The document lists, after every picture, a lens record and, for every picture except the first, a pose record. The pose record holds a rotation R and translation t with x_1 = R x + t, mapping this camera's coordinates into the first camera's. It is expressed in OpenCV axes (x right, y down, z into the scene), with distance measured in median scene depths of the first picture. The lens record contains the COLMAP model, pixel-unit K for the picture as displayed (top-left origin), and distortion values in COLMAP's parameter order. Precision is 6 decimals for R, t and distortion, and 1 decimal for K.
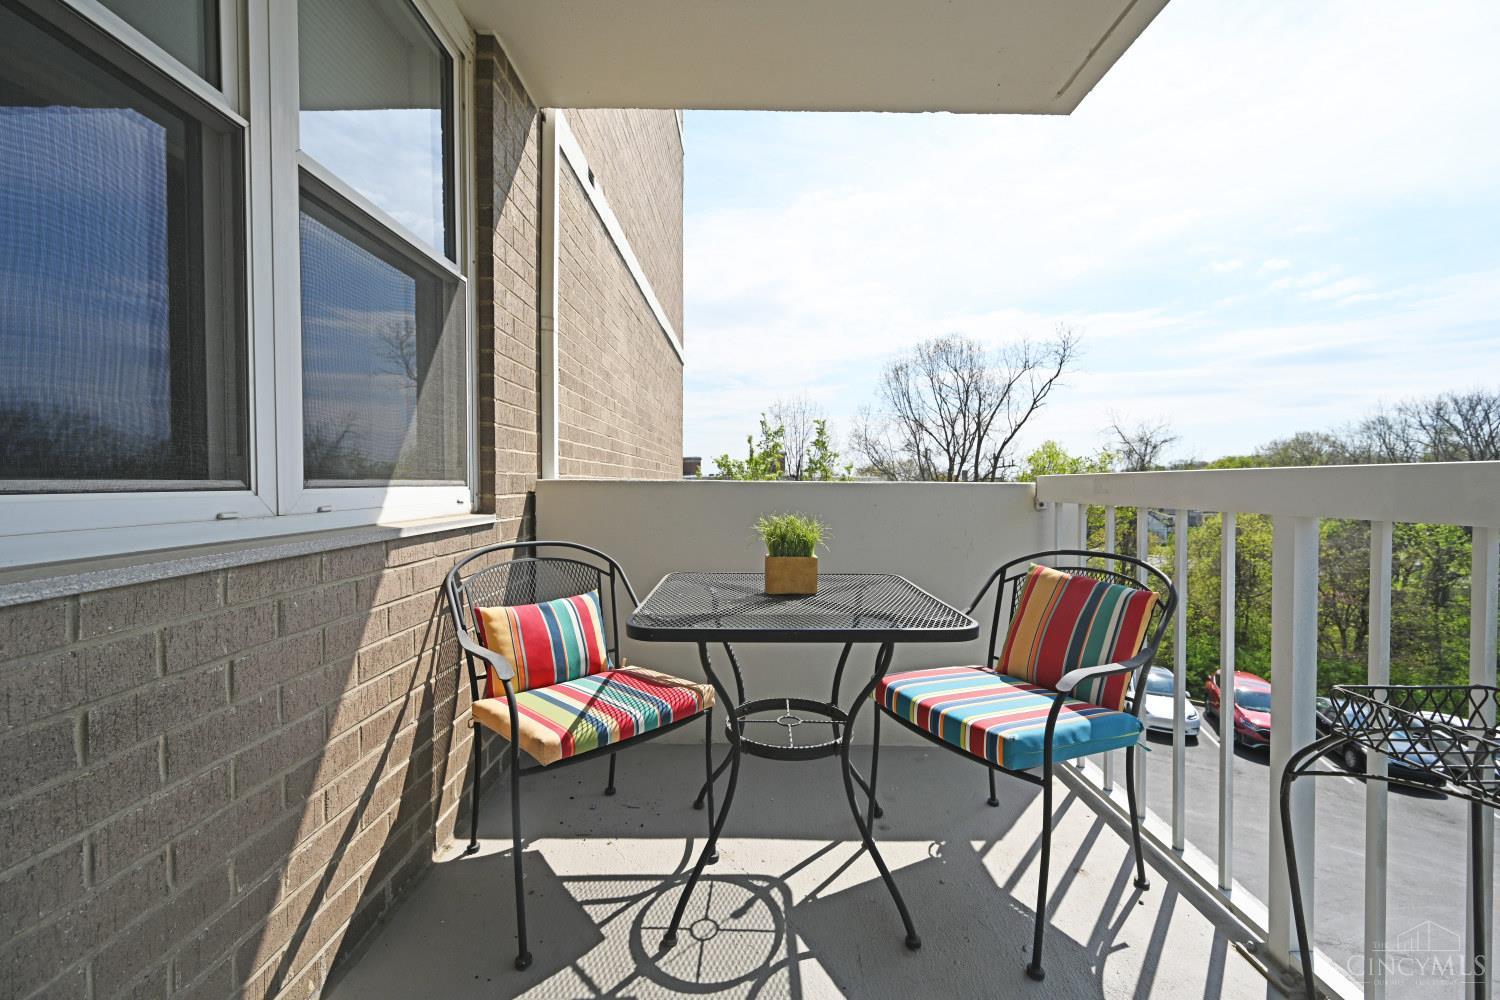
lens RADIAL K [[592.7, 0, 760.2], [0, 592.7, 493.1], [0, 0, 1]] dist [0.000280, 0.000715]
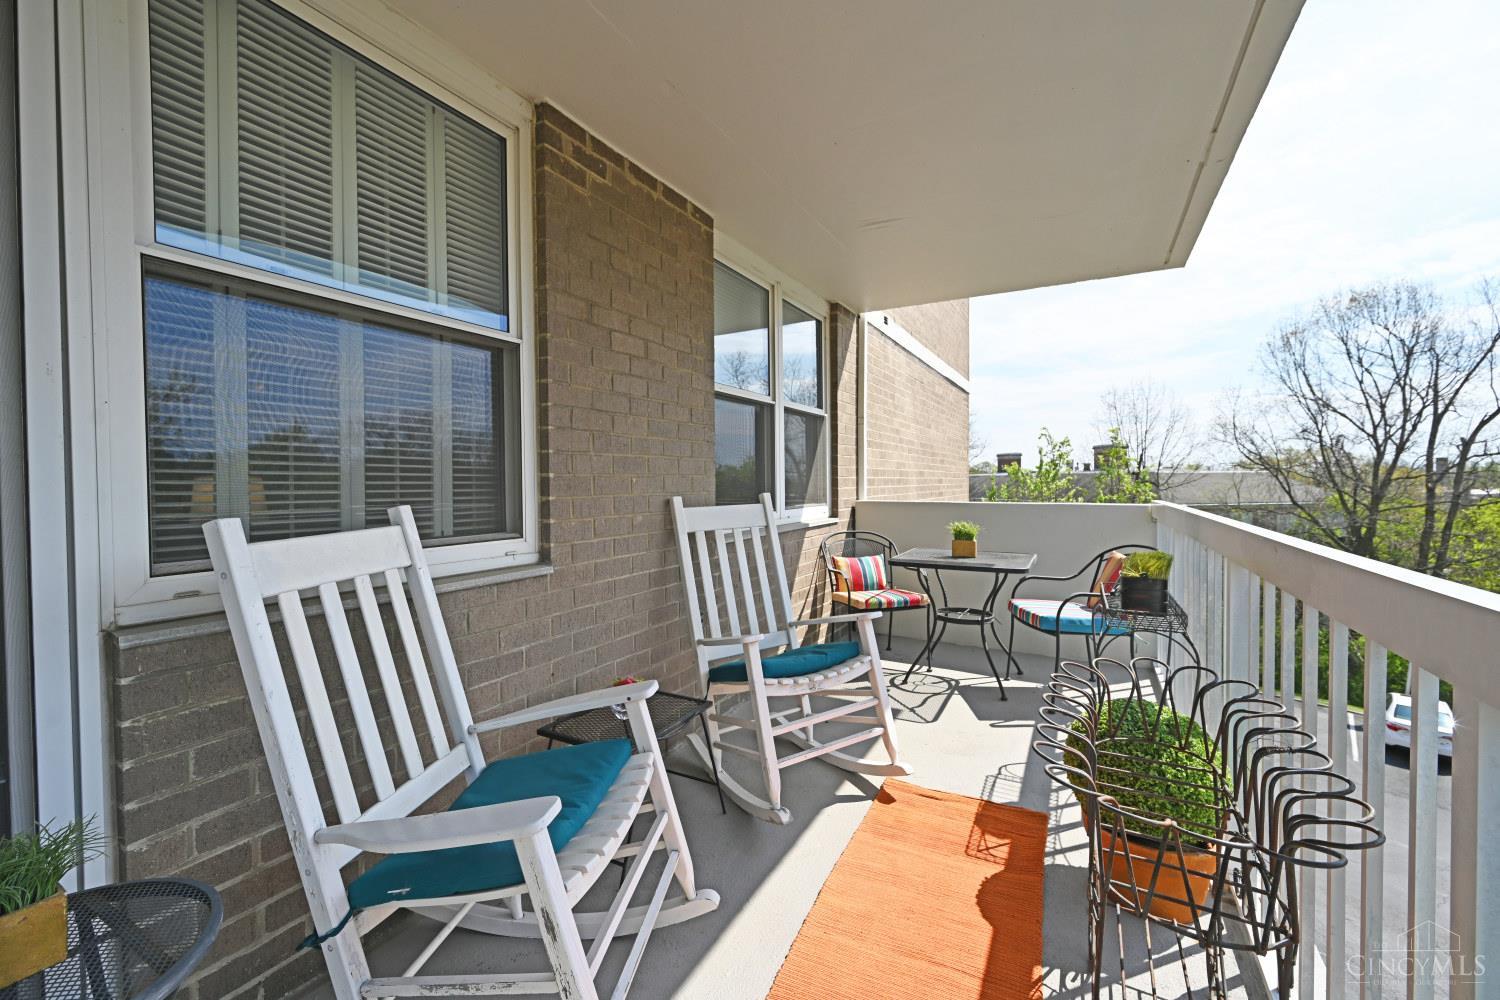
lens RADIAL K [[592.7, 0, 748.3], [0, 592.7, 499.5], [0, 0, 1]] dist [0.000280, 0.000715]
pose [[0.859738, 0.005651, -0.510705, 0.381902], [0.001638, 0.999903, 0.013823, -0.062160], [0.510733, -0.012721, 0.859645, -1.039496]]
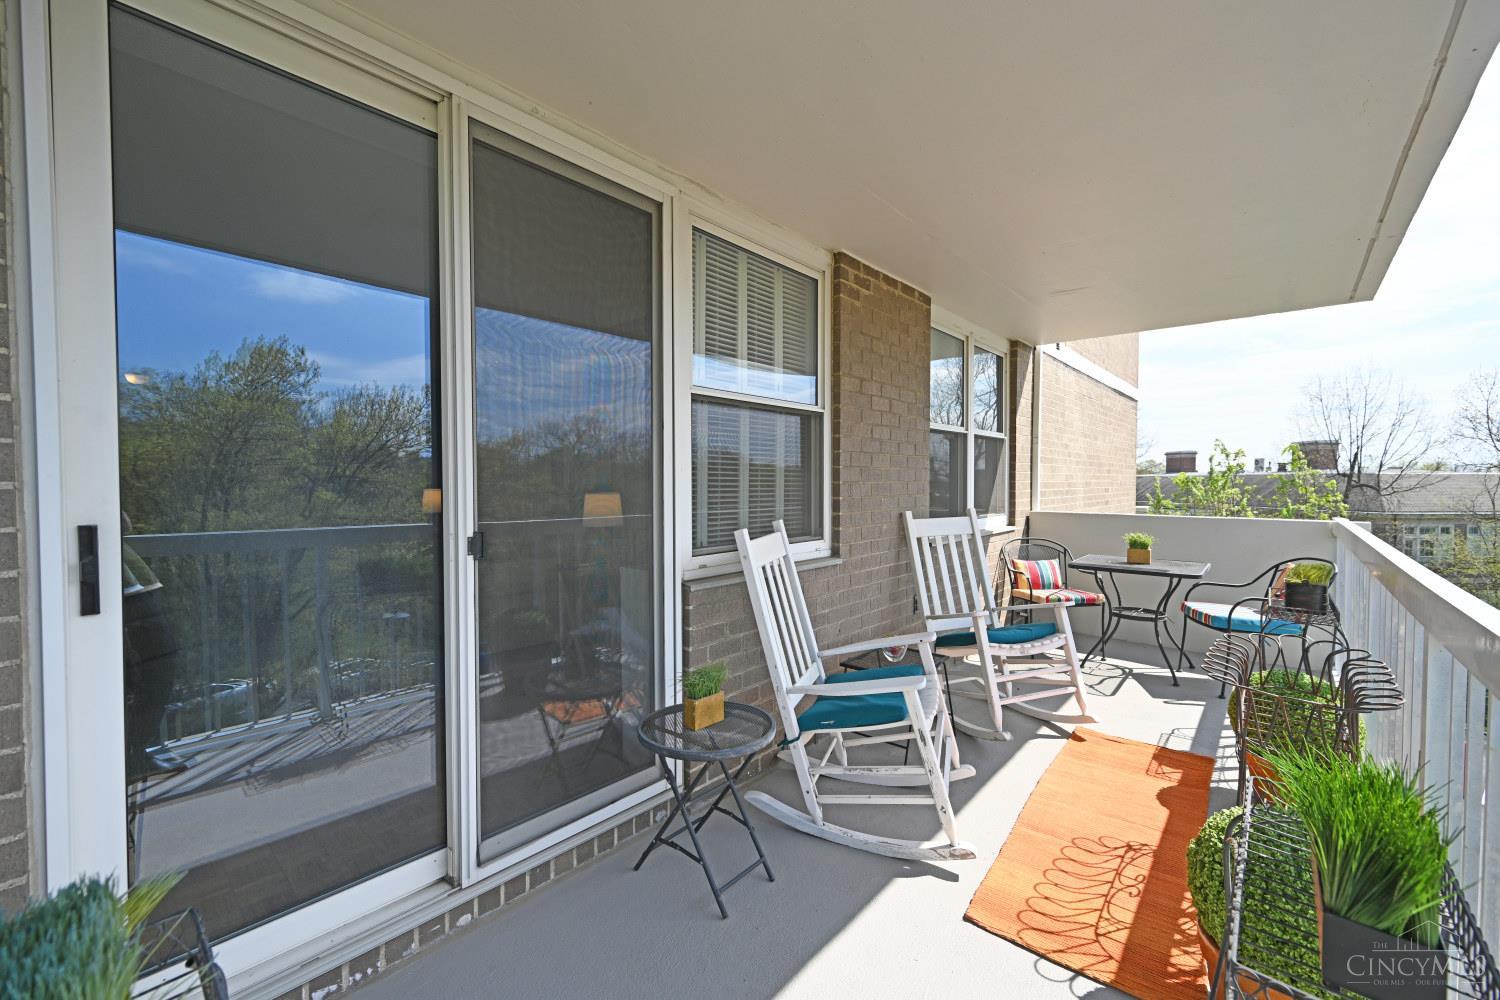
lens RADIAL K [[592.7, 0, 748.2], [0, 592.7, 501.1], [0, 0, 1]] dist [0.000280, 0.000715]
pose [[0.731064, 0.018145, -0.682067, 0.440684], [-0.007099, 0.999794, 0.018989, -0.109455], [0.682272, -0.009040, 0.731043, -1.608211]]
